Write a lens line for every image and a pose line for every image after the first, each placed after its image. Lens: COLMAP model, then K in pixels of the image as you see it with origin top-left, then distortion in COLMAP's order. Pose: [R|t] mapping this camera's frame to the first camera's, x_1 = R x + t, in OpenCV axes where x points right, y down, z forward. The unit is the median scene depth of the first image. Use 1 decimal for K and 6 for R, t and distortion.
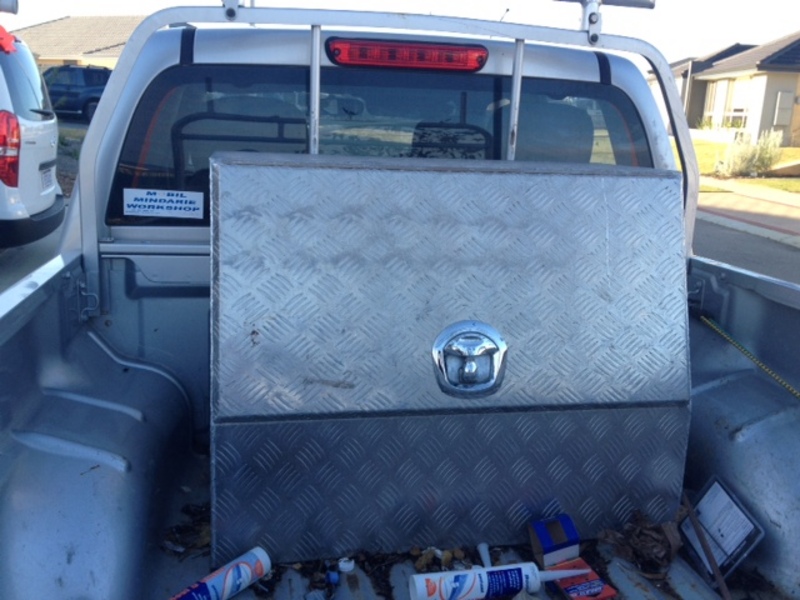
lens RADIAL K [[750.3, 0, 400.0], [0, 750.3, 300.0], [0, 0, 1]] dist [-0.000038, 0.006748]
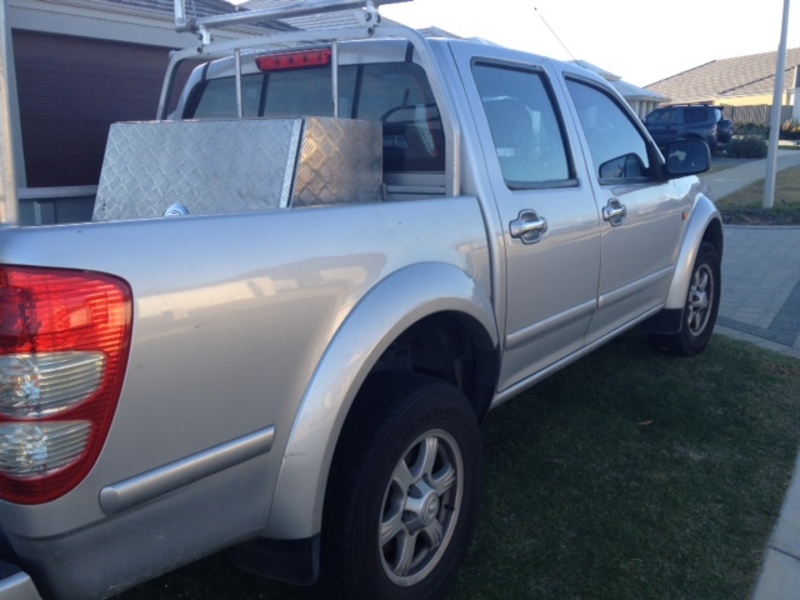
lens RADIAL K [[750.3, 0, 400.0], [0, 750.3, 300.0], [0, 0, 1]] dist [-0.000038, 0.006748]
pose [[0.679105, 0.103629, -0.726689, 0.104789], [-0.142498, 0.989763, 0.007978, 0.009566], [0.720077, 0.098134, 0.686920, 0.010664]]
